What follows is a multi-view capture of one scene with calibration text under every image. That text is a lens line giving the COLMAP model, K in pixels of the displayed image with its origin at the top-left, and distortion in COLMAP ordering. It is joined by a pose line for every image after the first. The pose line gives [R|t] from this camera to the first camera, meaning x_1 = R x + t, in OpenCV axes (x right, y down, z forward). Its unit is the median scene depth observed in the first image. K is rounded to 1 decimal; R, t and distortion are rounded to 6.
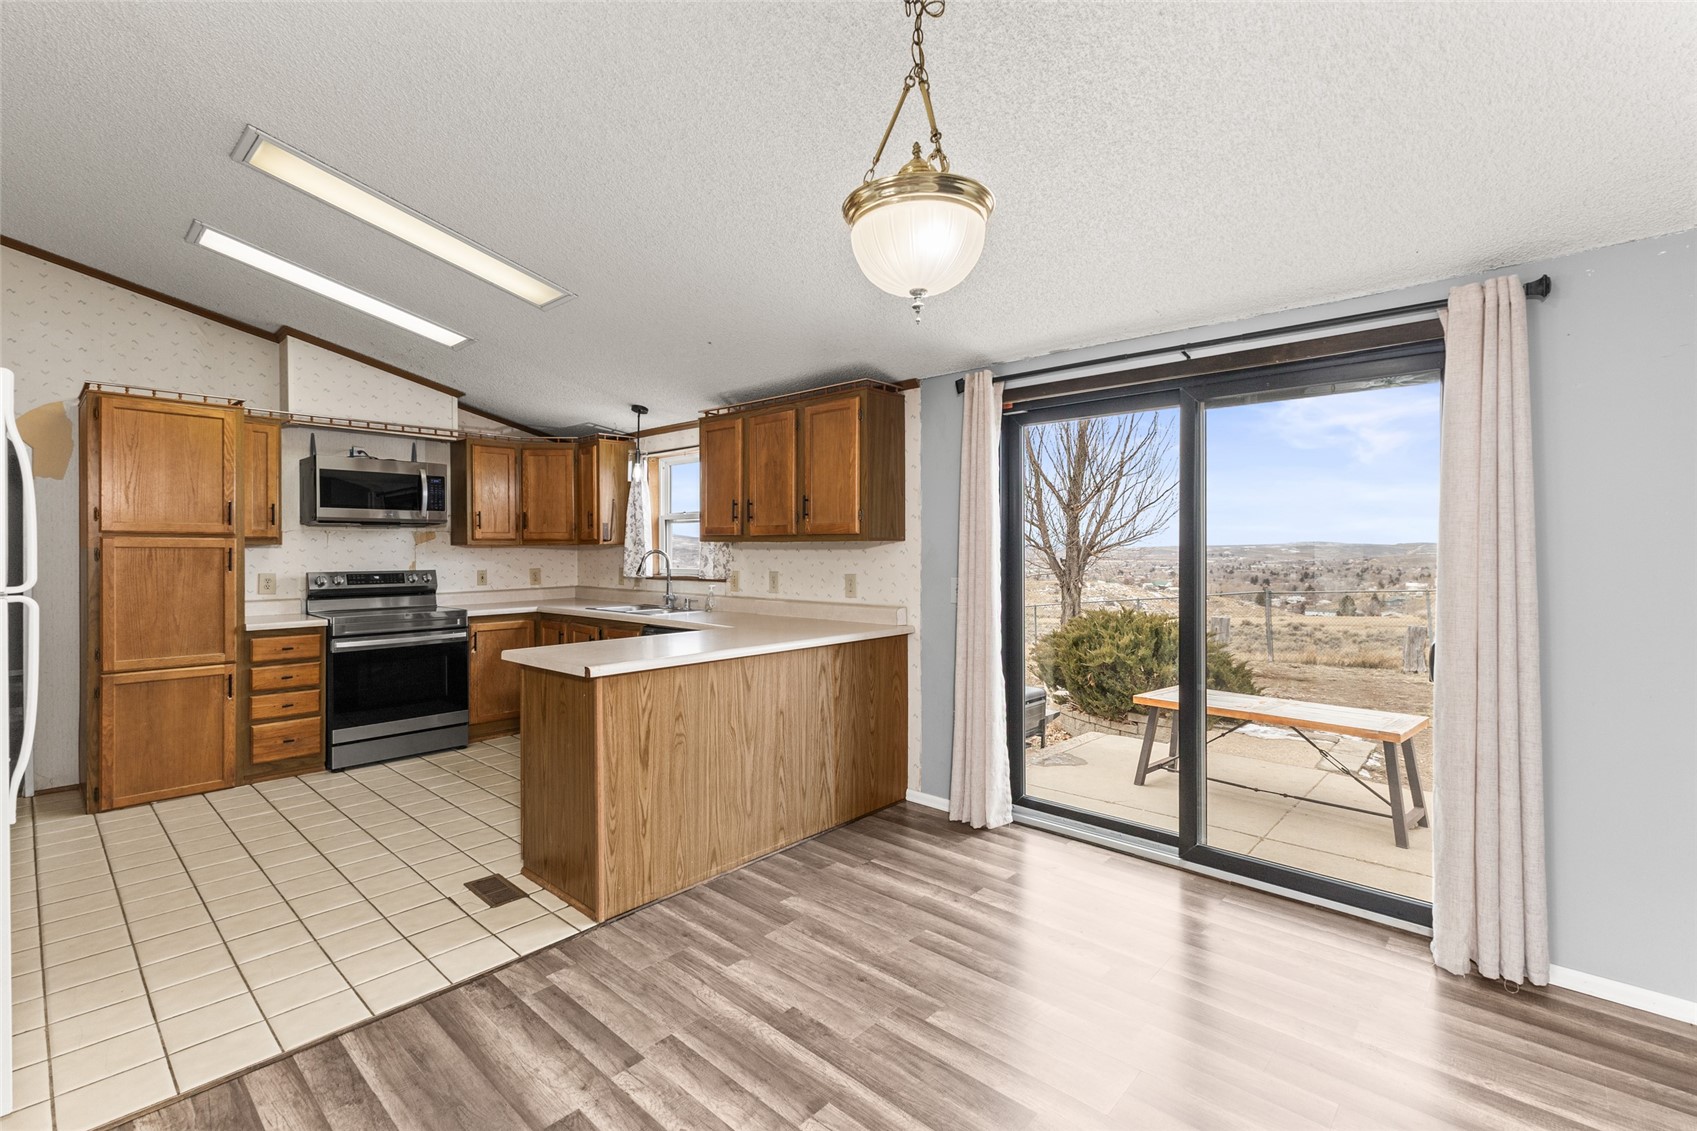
lens RADIAL K [[752.1, 0, 845.1], [0, 752.1, 550.6], [0, 0, 1]] dist [0.012562, -0.002445]
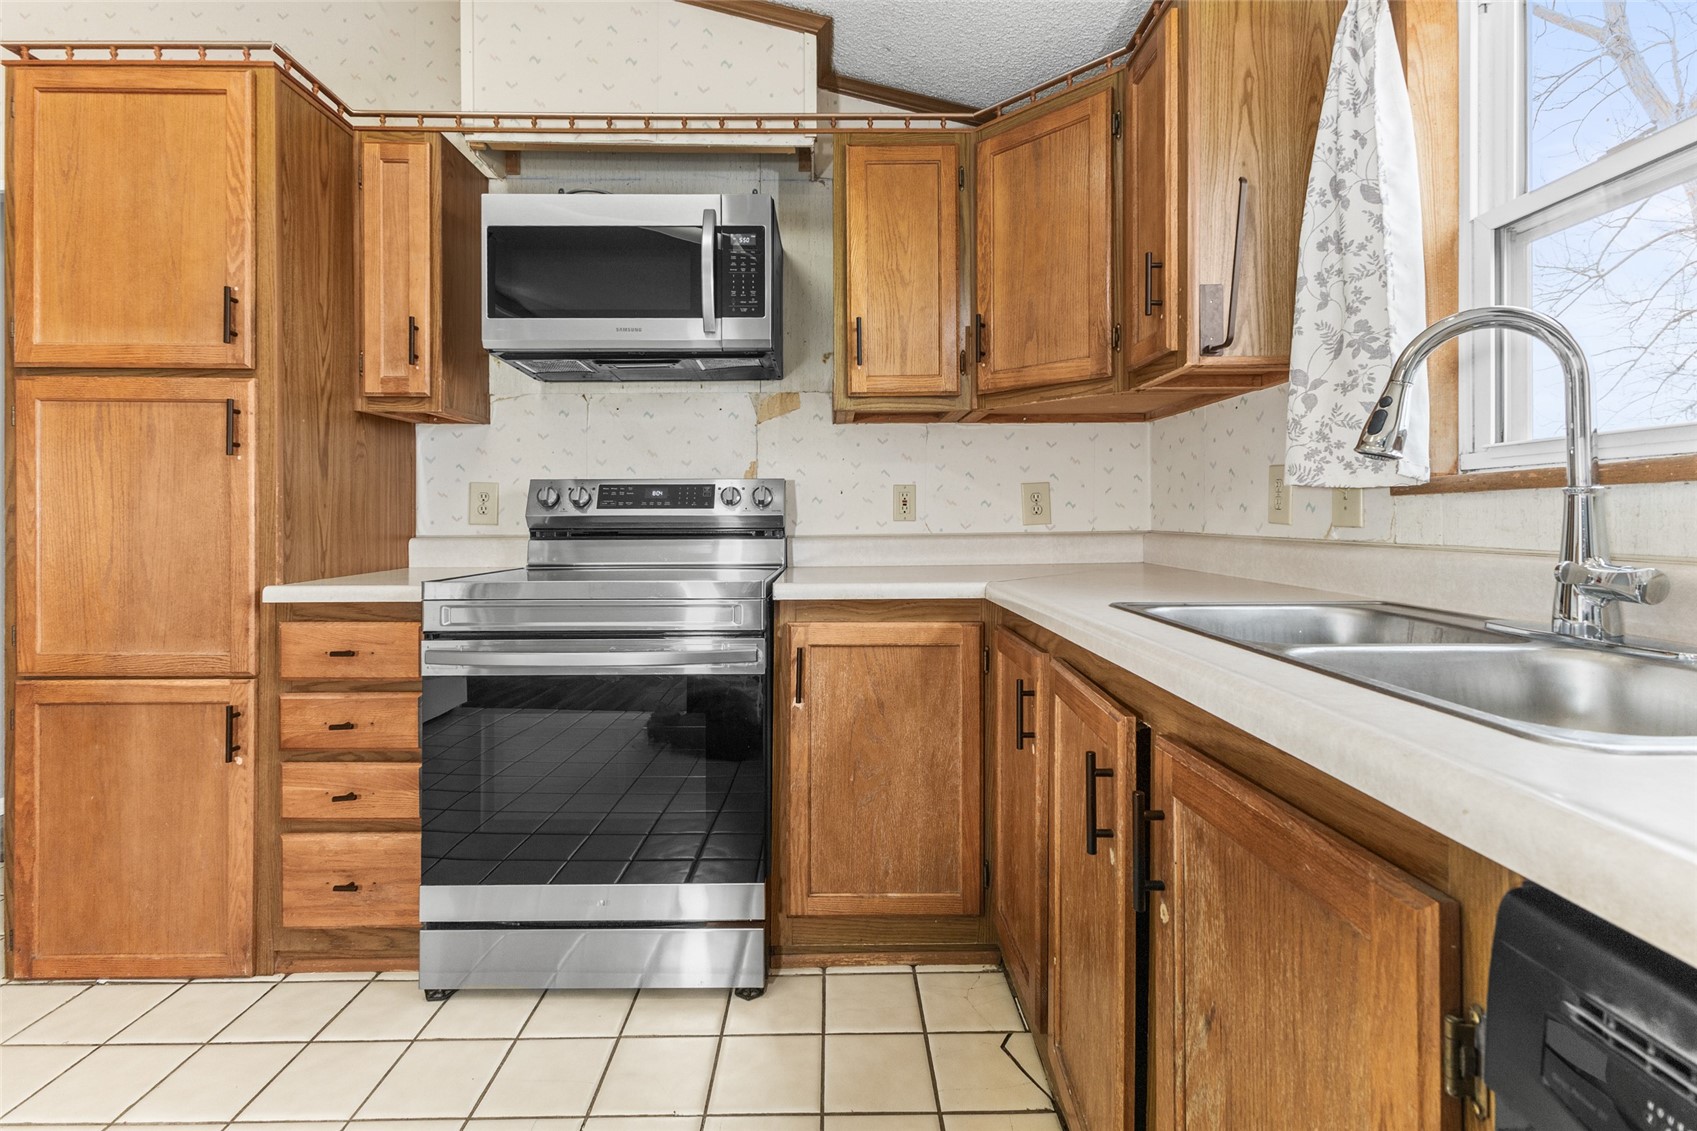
lens RADIAL K [[752.1, 0, 843.7], [0, 752.1, 515.5], [0, 0, 1]] dist [0.012562, -0.002445]
pose [[0.682978, 0.002664, -0.730434, -0.290299], [-0.000678, 0.999995, 0.003014, 0.059937], [0.730439, -0.001563, 0.682977, 0.991774]]
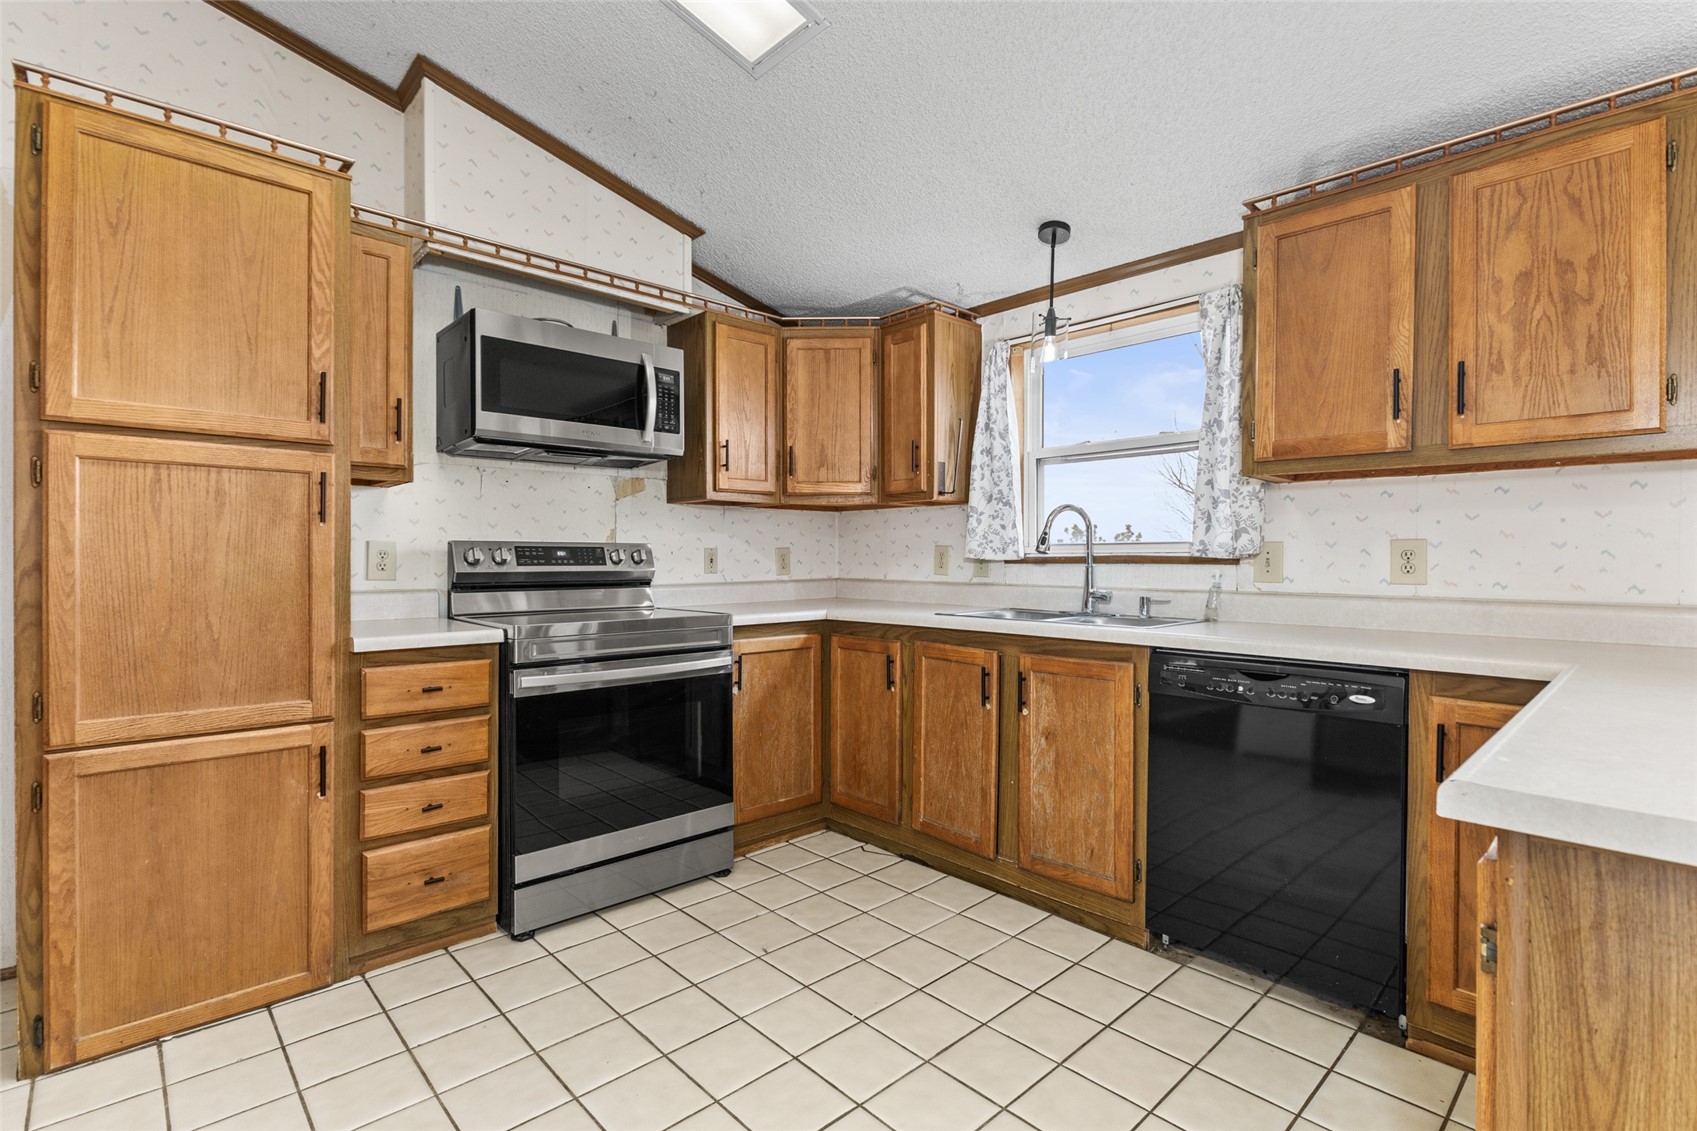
lens RADIAL K [[788.9, 0, 848.4], [0, 788.9, 562.2], [0, 0, 1]] dist [-0.002551, -0.001802]
pose [[0.997402, 0.005982, -0.071782, -0.471383], [-0.005713, 0.999976, 0.003950, 0.048882], [0.071803, -0.003530, 0.997413, 0.560574]]
